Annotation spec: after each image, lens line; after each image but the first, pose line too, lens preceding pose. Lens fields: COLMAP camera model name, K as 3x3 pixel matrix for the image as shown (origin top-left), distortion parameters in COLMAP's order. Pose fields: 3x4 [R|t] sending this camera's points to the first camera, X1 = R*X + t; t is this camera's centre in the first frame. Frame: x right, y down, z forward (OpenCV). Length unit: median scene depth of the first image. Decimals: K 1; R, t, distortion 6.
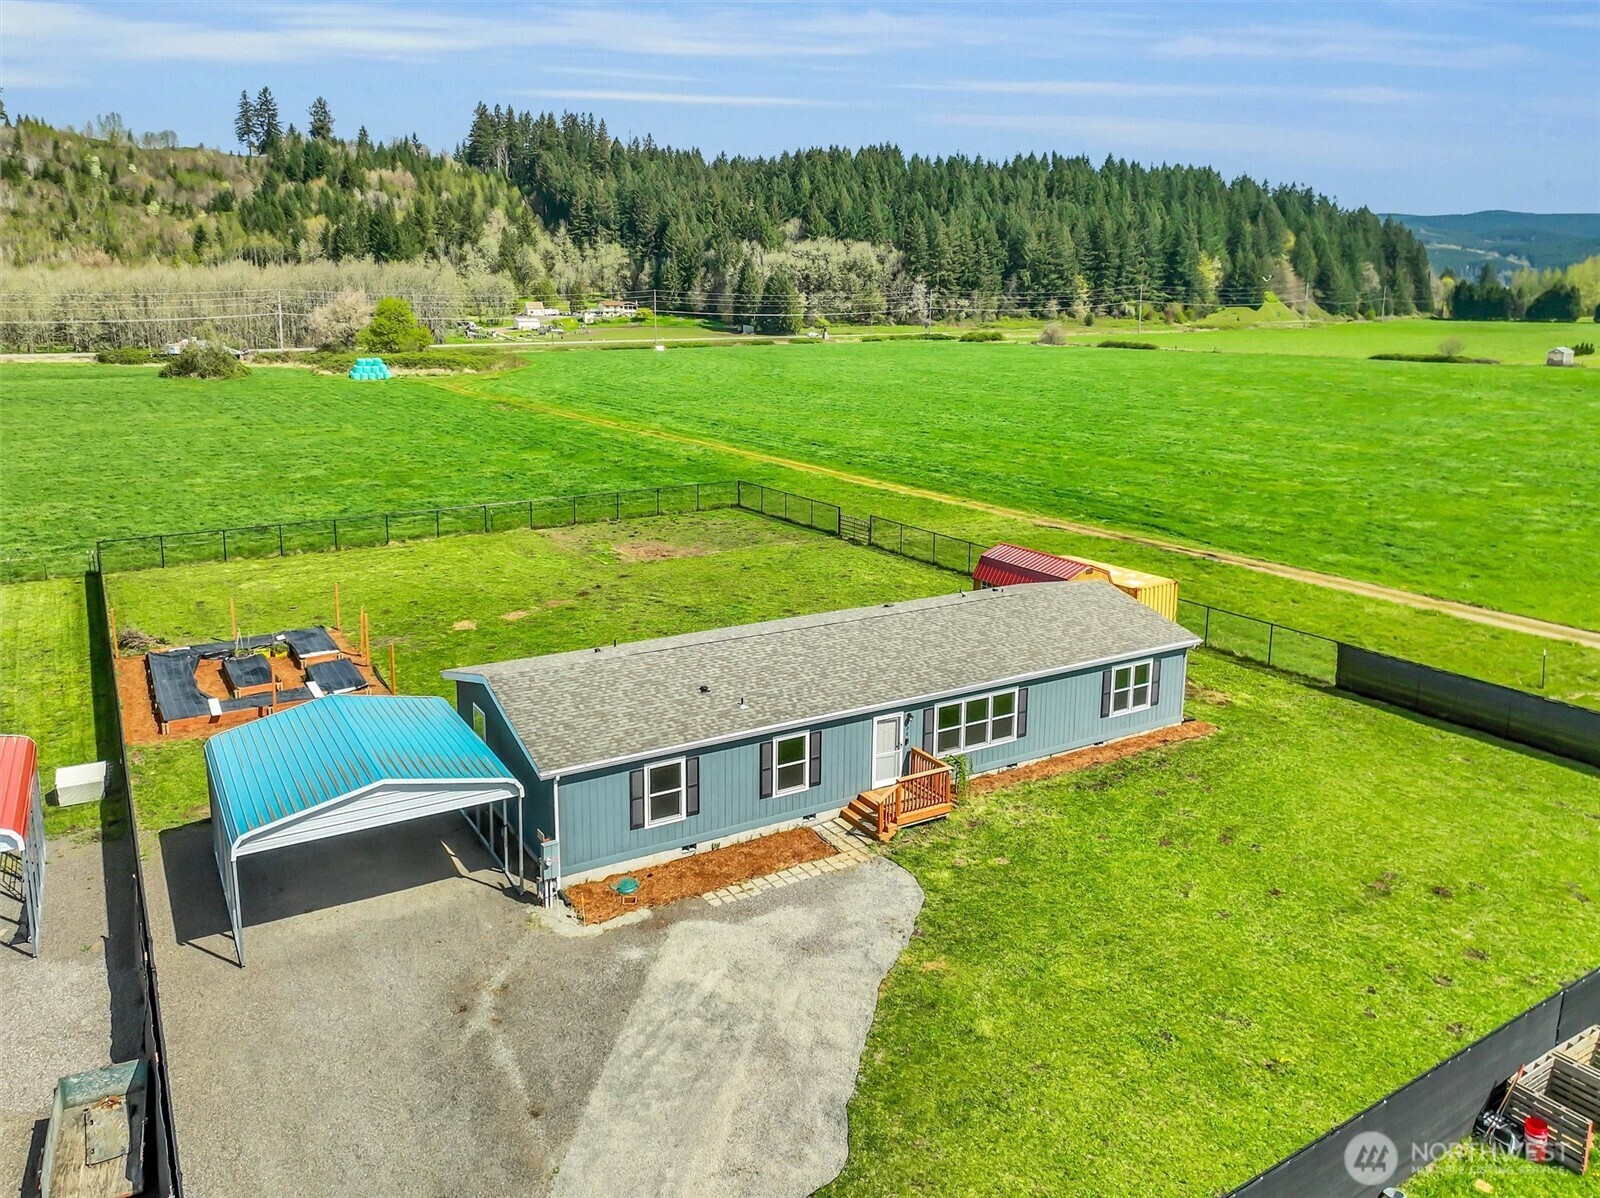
lens RADIAL K [[1135.8, 0, 797.6], [0, 1135.8, 522.3], [0, 0, 1]] dist [-0.002629, -0.003119]
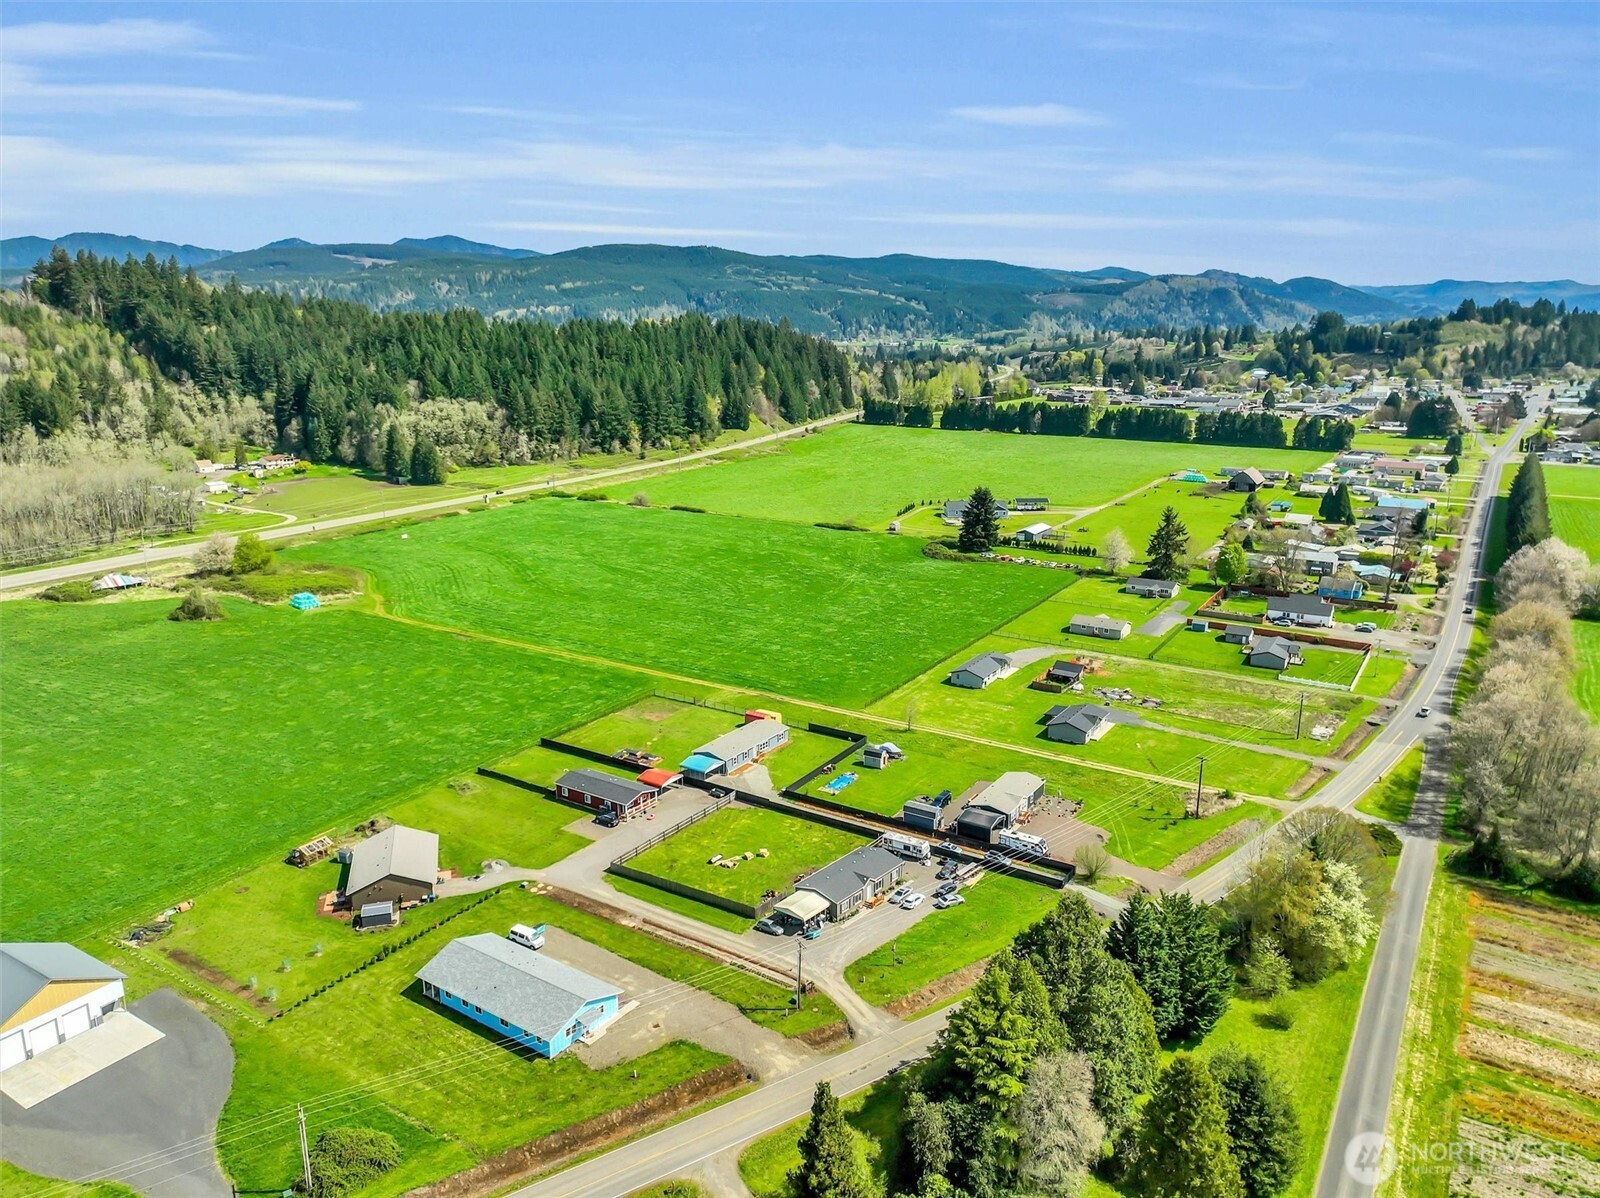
lens RADIAL K [[1135.8, 0, 797.6], [0, 1135.8, 522.3], [0, 0, 1]] dist [-0.002629, -0.003119]
pose [[0.903533, -0.087429, 0.419504, -0.160192], [0.089169, 0.995896, 0.015502, -0.083602], [-0.419138, 0.023400, 0.907621, -0.356204]]
